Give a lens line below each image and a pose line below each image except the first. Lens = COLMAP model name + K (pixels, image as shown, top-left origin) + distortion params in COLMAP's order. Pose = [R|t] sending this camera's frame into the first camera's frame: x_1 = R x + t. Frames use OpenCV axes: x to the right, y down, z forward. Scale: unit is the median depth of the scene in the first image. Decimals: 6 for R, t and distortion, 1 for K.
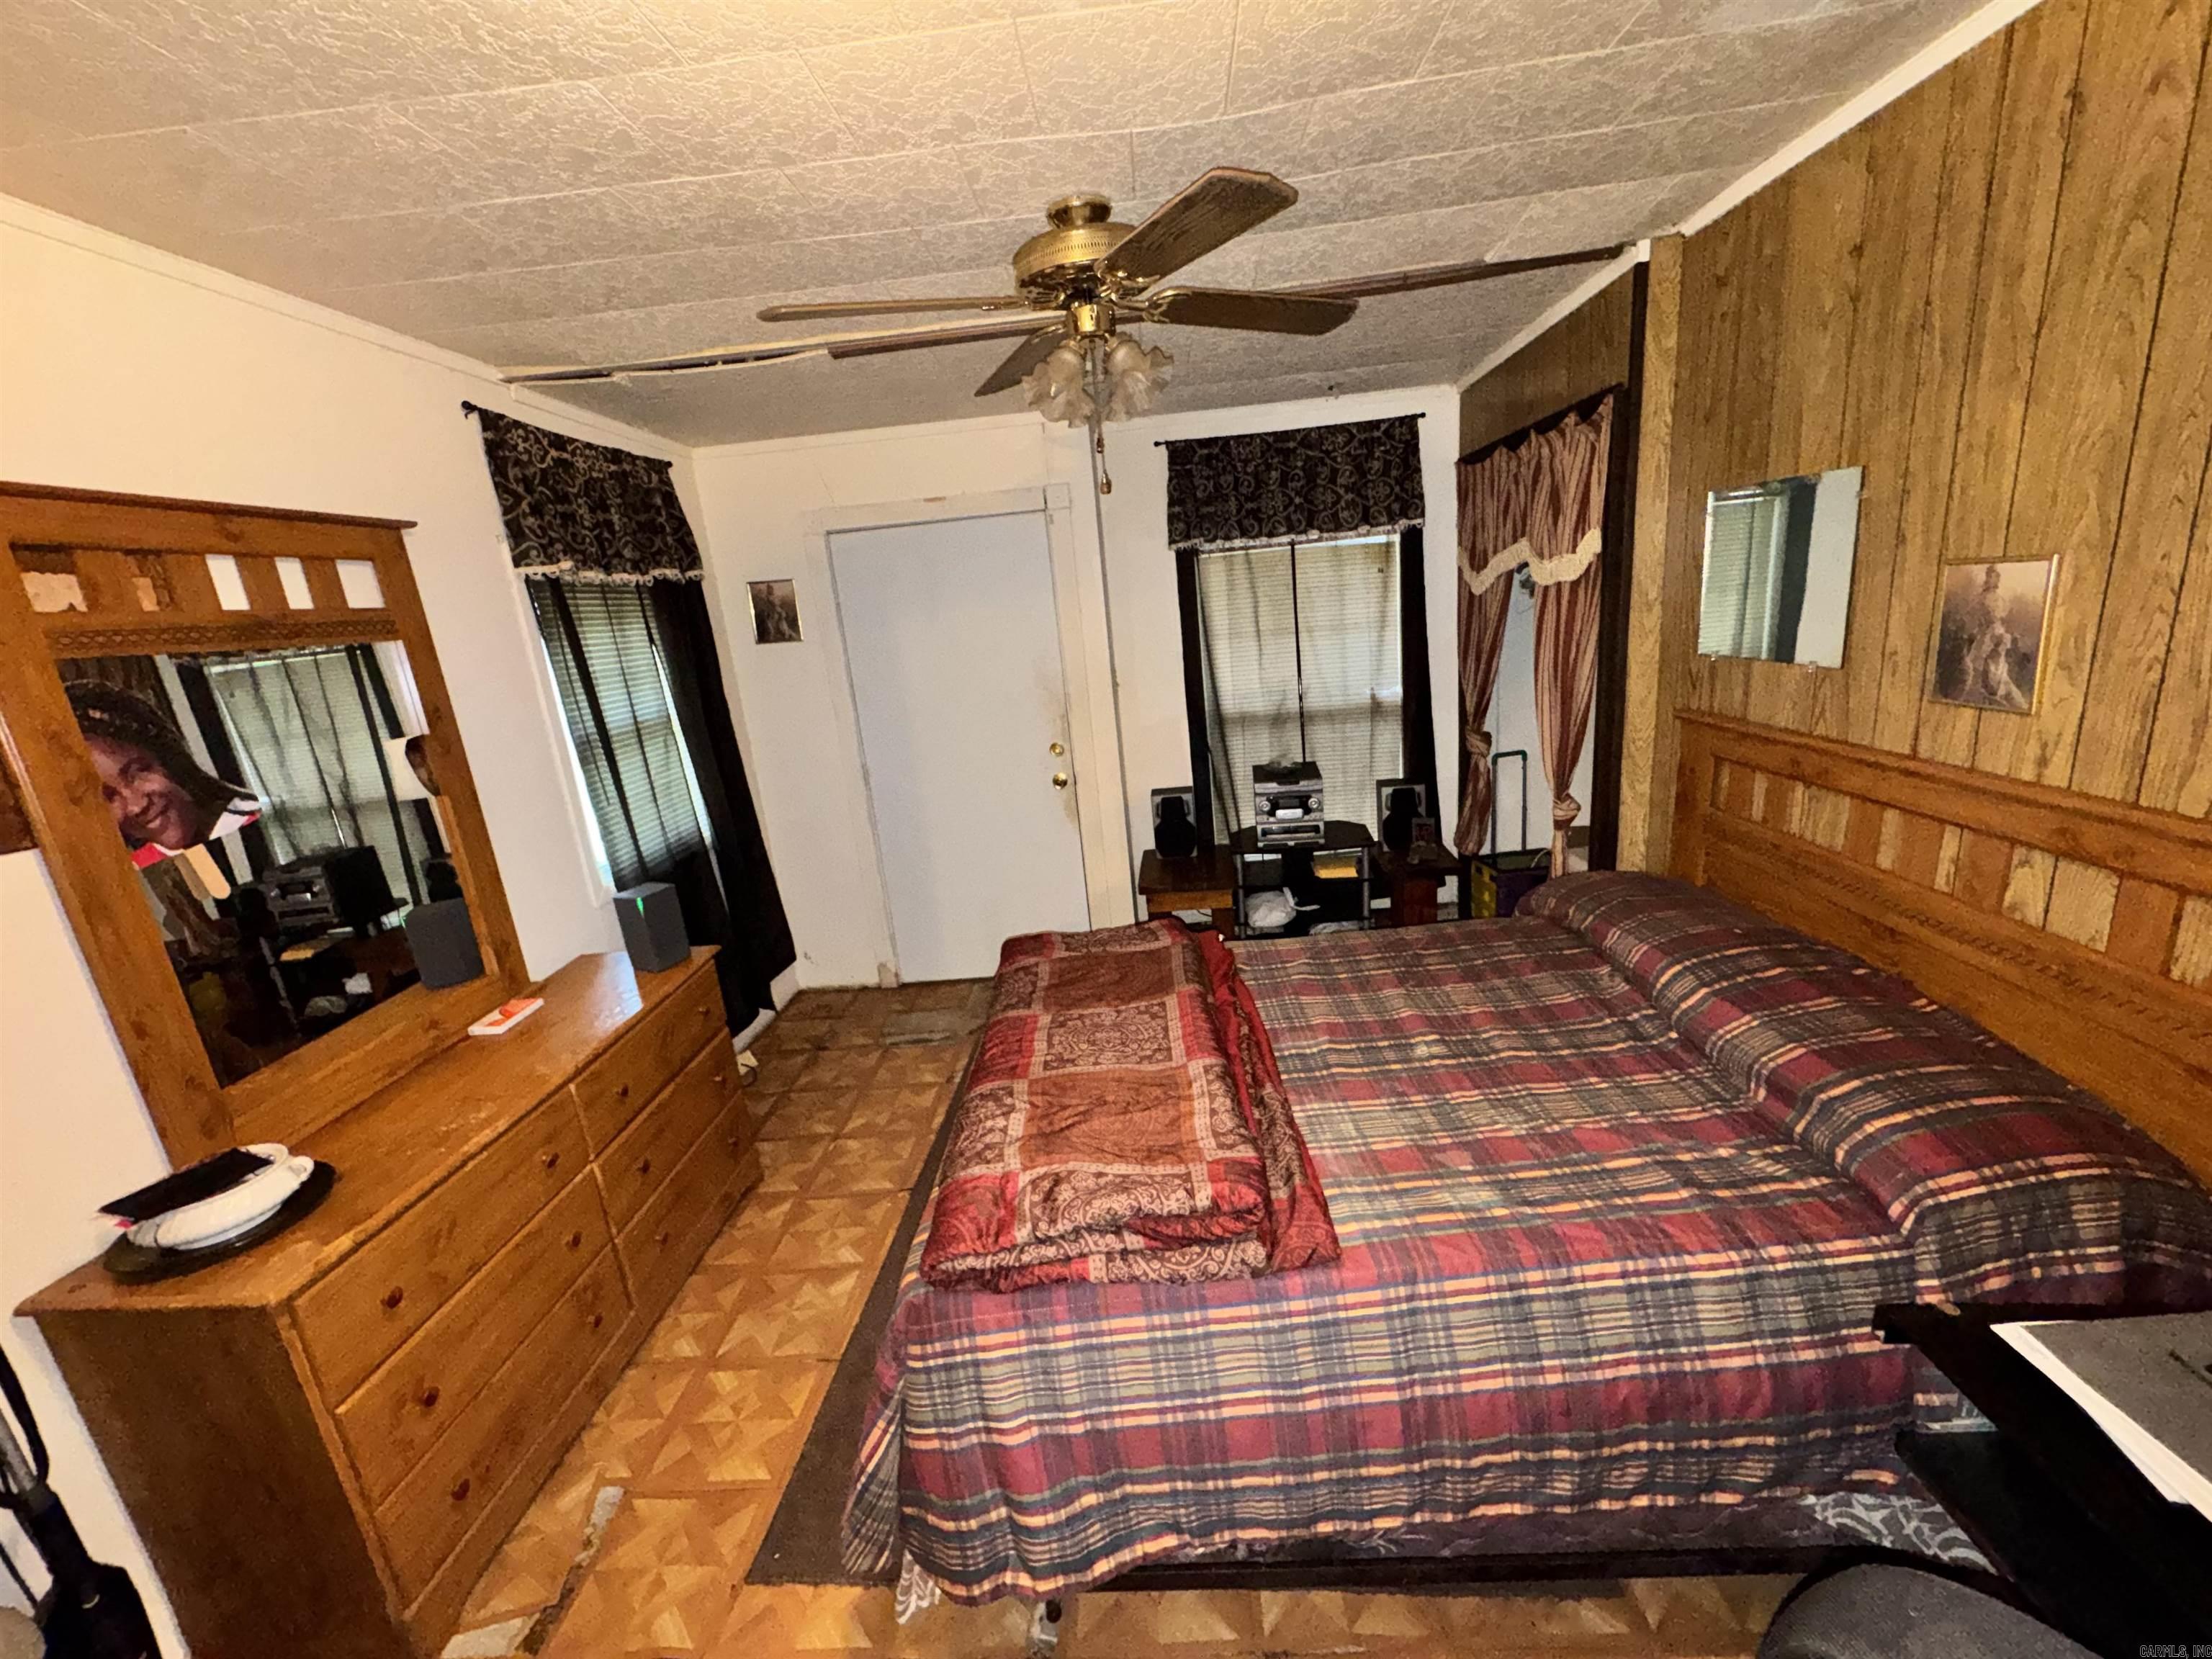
lens RADIAL K [[889.4, 0, 1104.6], [0, 889.4, 829.4], [0, 0, 1]] dist [-0.003149, -0.000205]
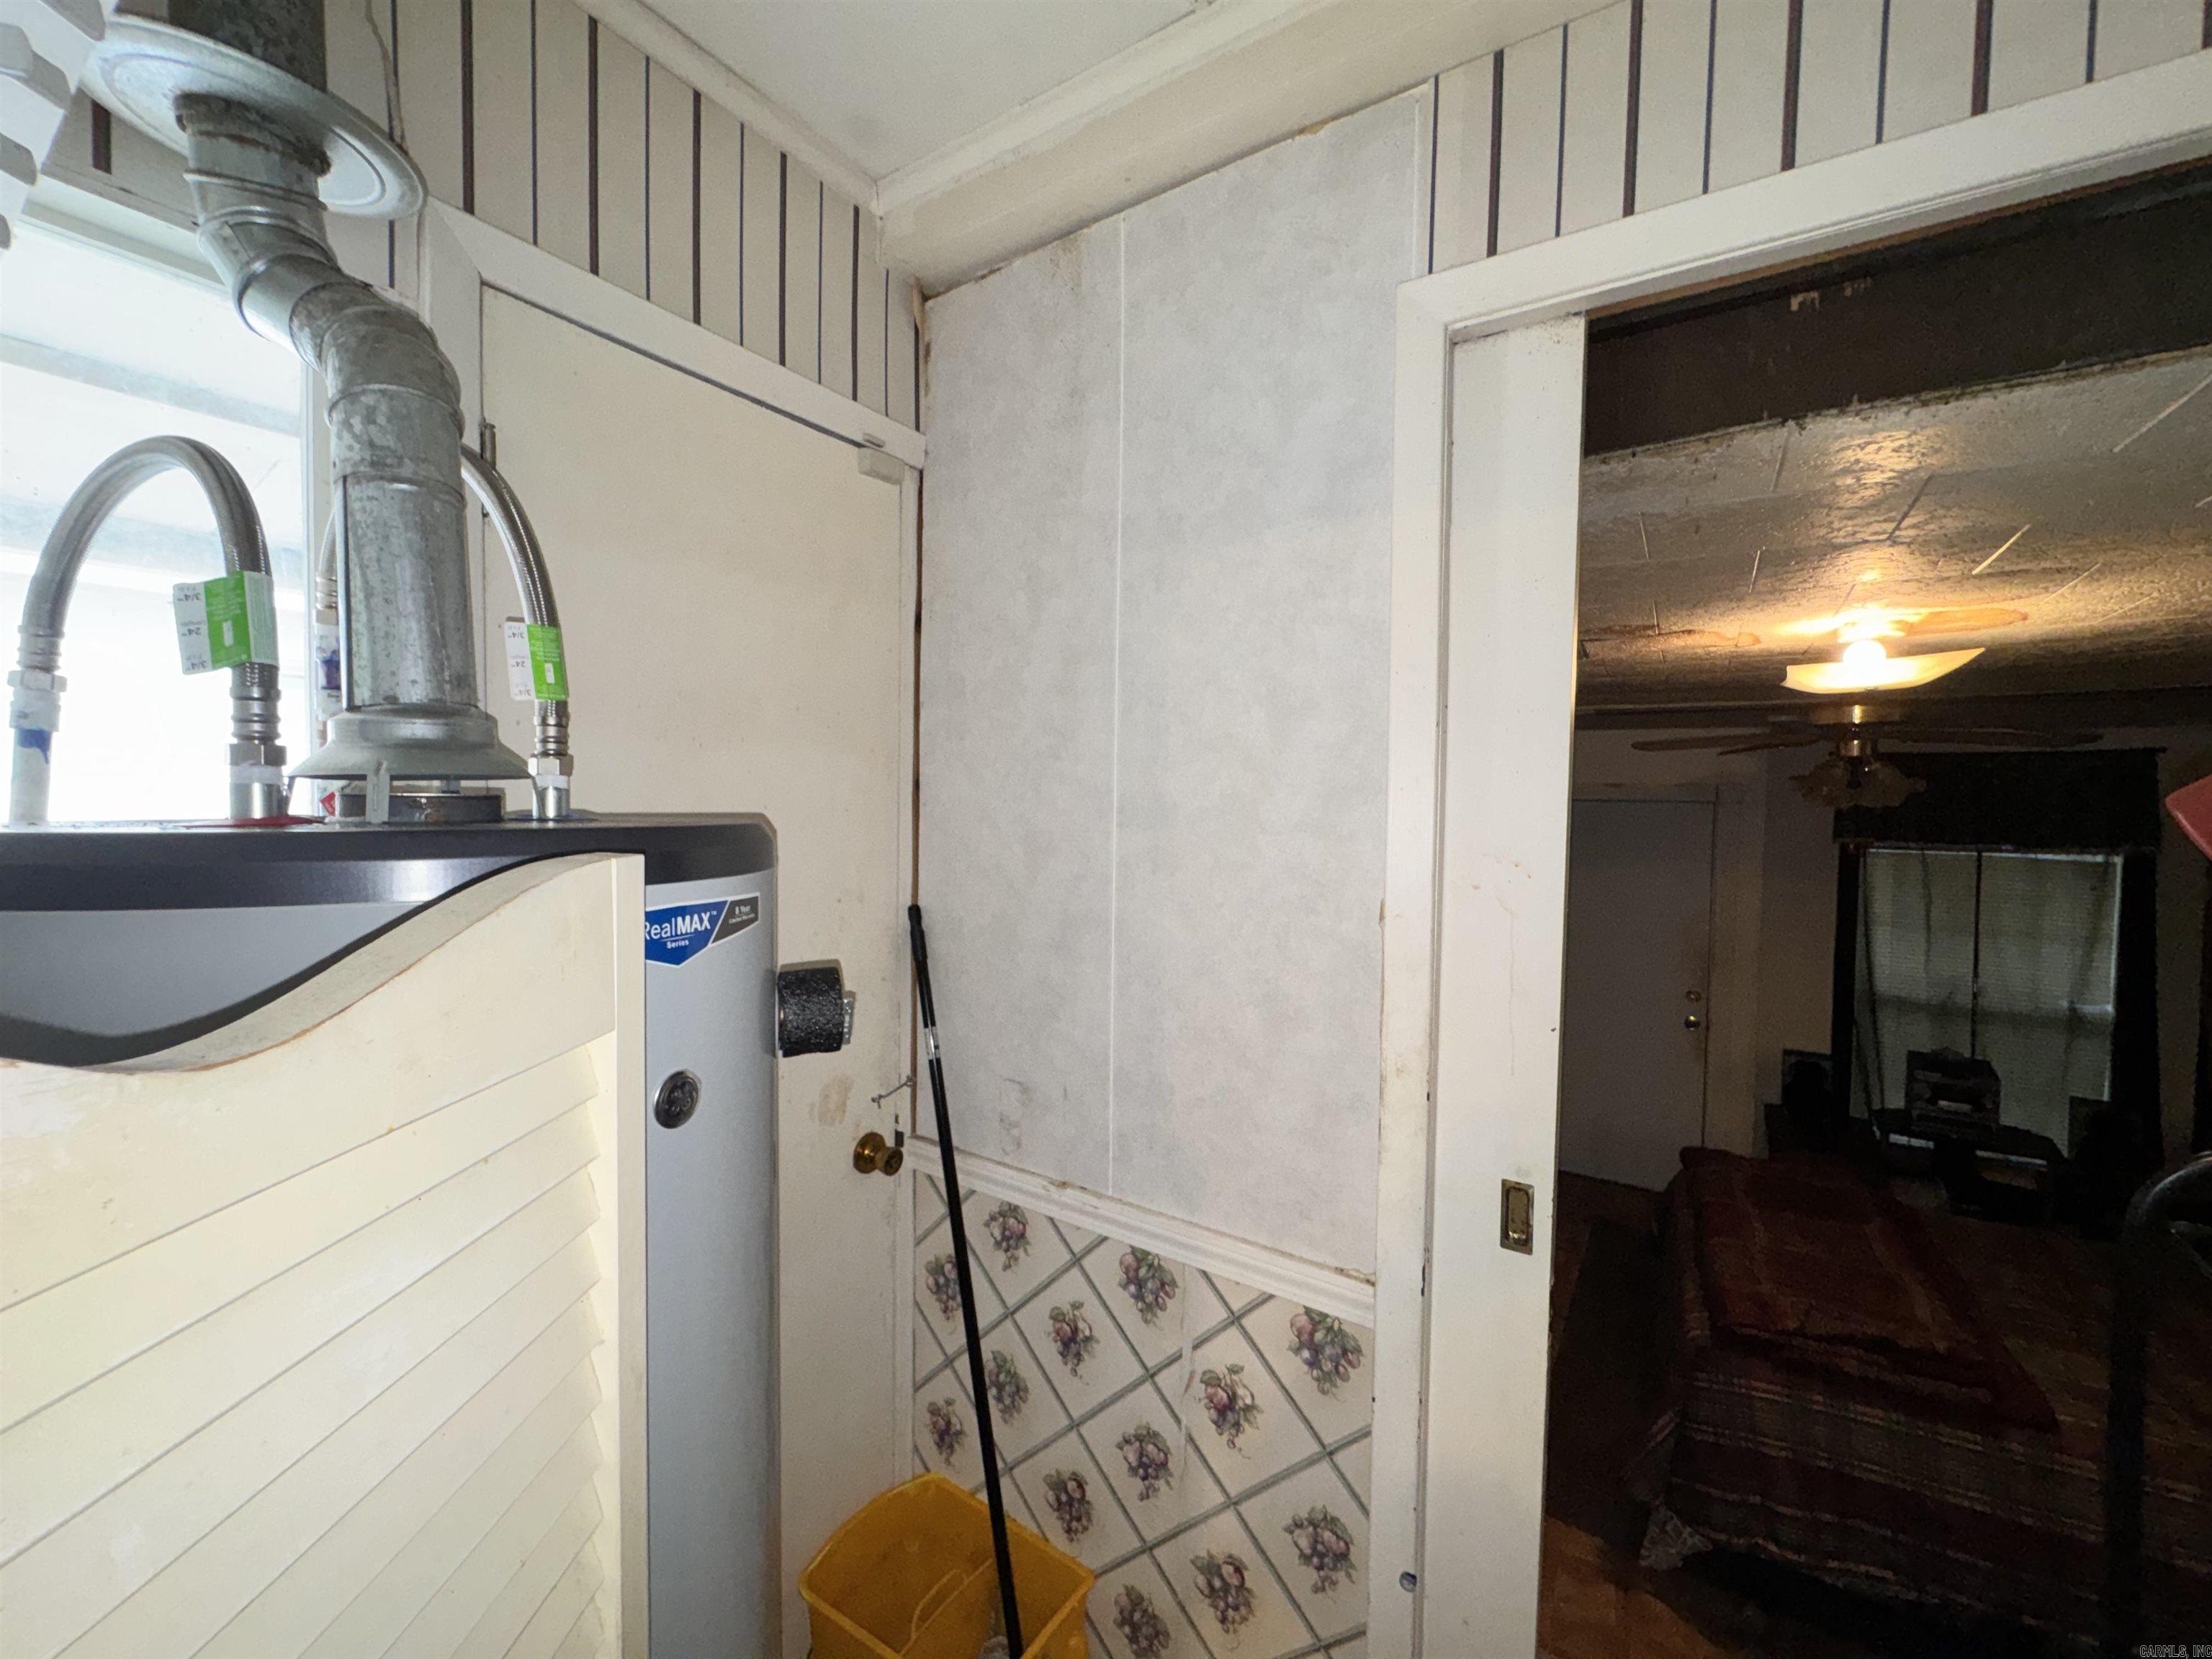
lens RADIAL K [[889.4, 0, 1109.8], [0, 889.4, 836.2], [0, 0, 1]] dist [-0.003149, -0.000205]
pose [[0.859502, 0.124533, -0.495729, -0.155010], [-0.213949, 0.968468, -0.127657, 0.018357], [0.464200, 0.215782, 0.859044, -0.386081]]
